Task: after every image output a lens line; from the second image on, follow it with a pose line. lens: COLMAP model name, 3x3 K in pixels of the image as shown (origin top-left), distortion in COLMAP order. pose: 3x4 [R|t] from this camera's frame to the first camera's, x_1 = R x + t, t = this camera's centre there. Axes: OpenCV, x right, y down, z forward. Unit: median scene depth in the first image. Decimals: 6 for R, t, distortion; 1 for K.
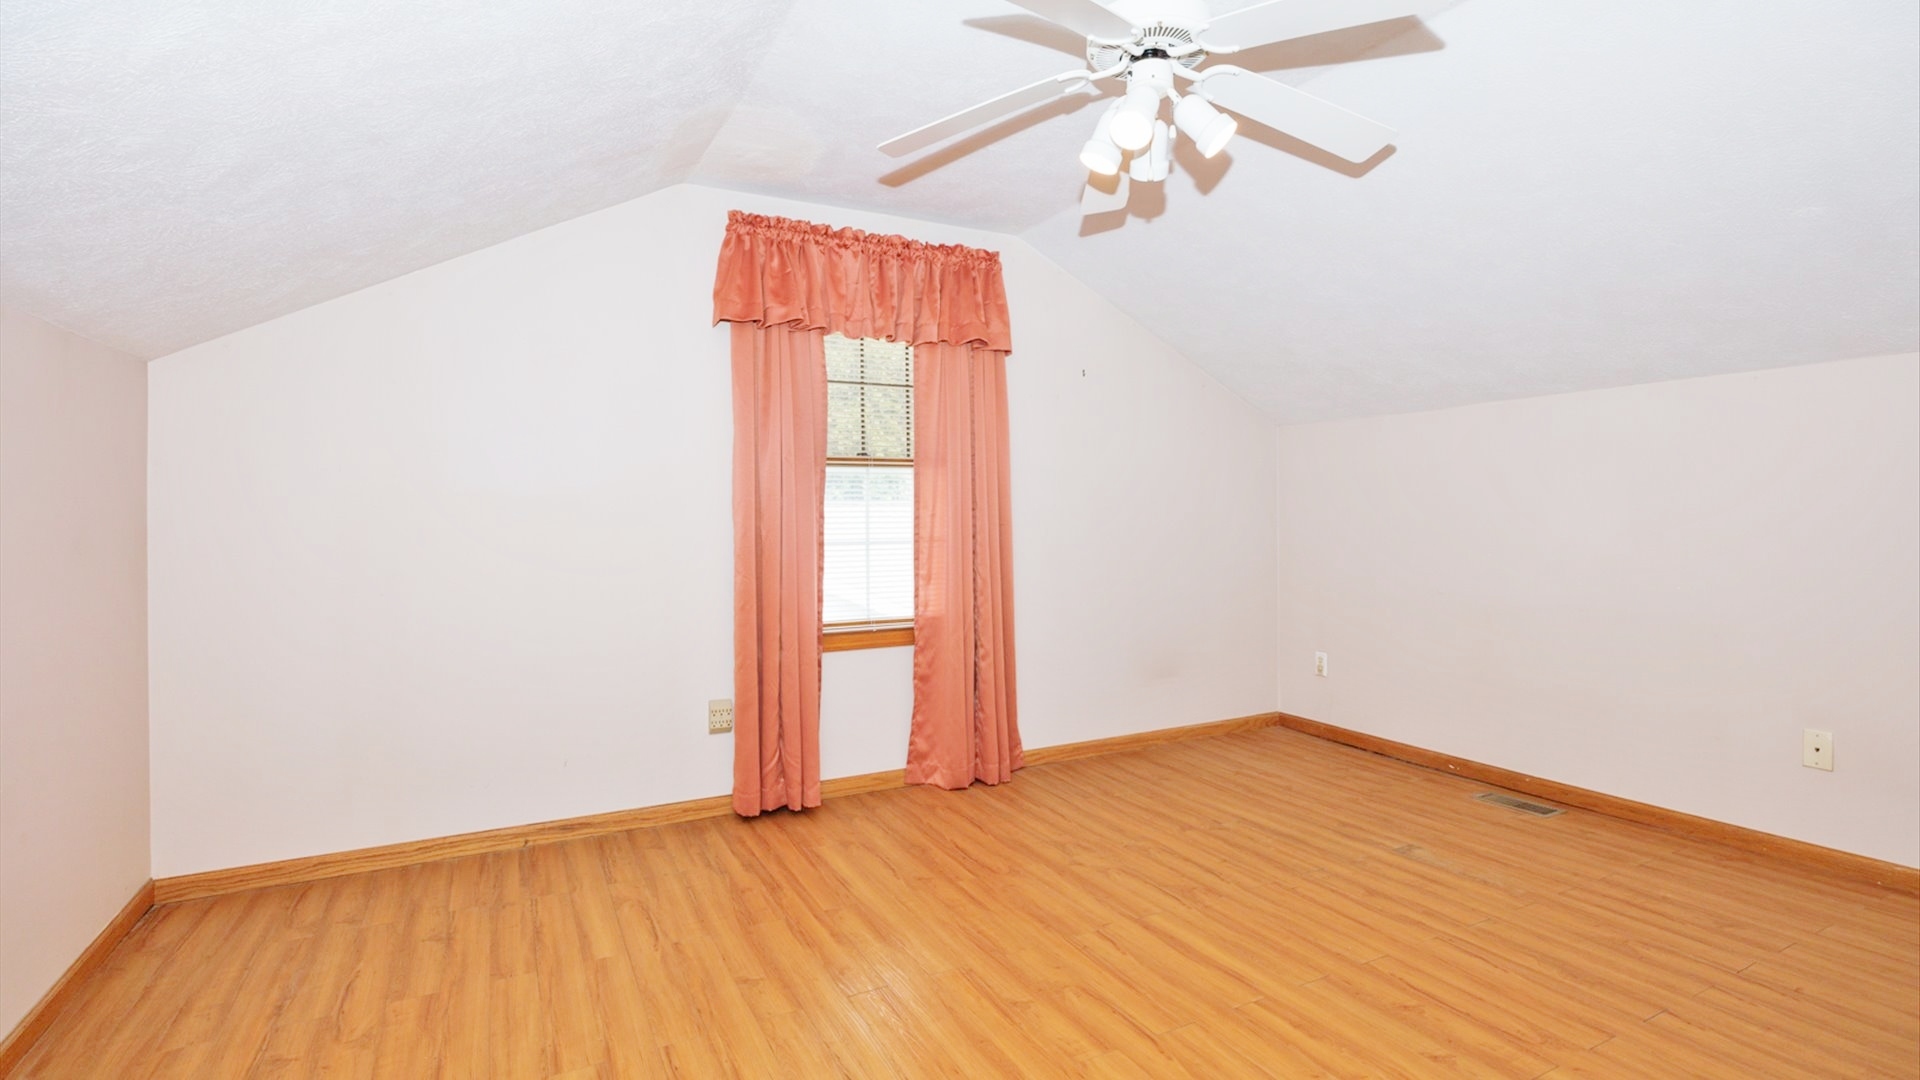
lens RADIAL K [[932.4, 0, 958.3], [0, 932.4, 495.2], [0, 0, 1]] dist [-0.002217, 0.000093]
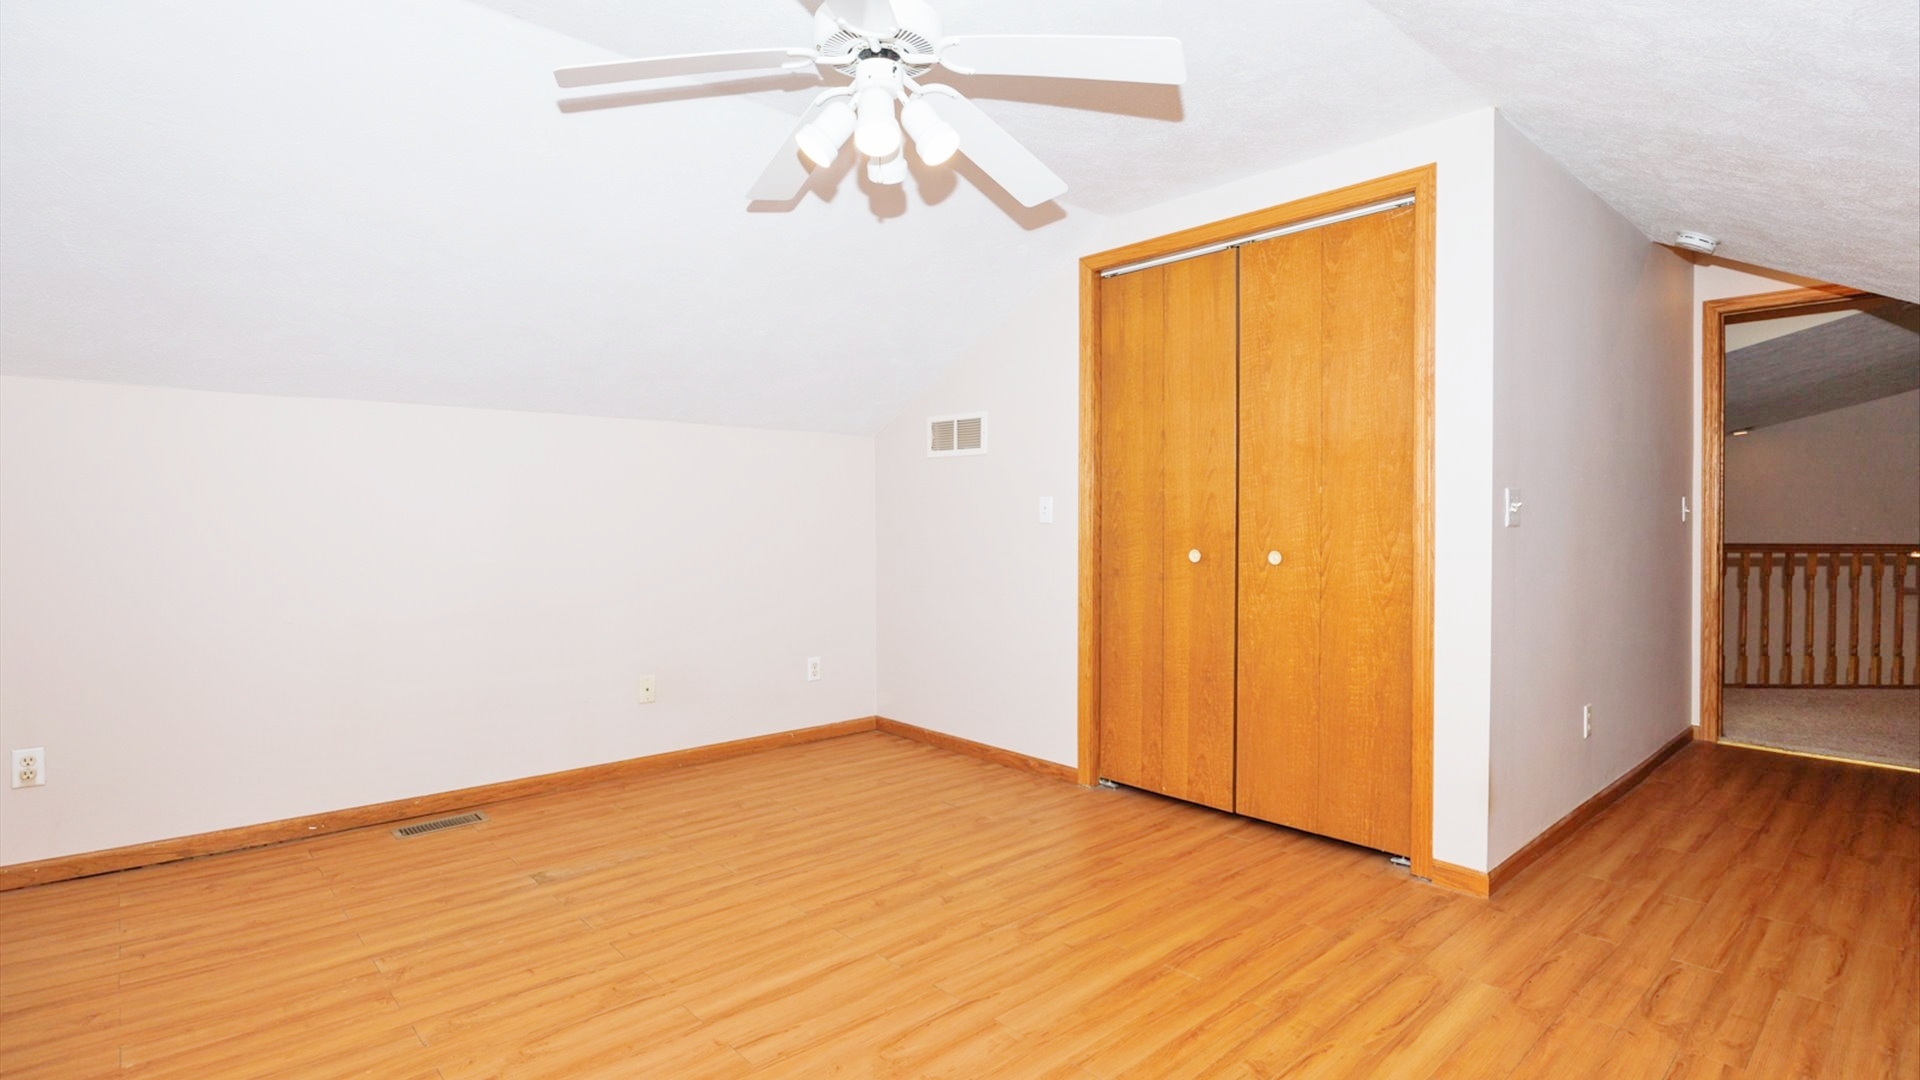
lens RADIAL K [[932.4, 0, 958.3], [0, 932.4, 495.2], [0, 0, 1]] dist [-0.002217, 0.000093]
pose [[-0.267830, 0.036530, 0.962773, -0.610909], [-0.018469, 0.998903, -0.043039, 0.026192], [-0.963289, -0.029309, -0.266862, 0.937581]]
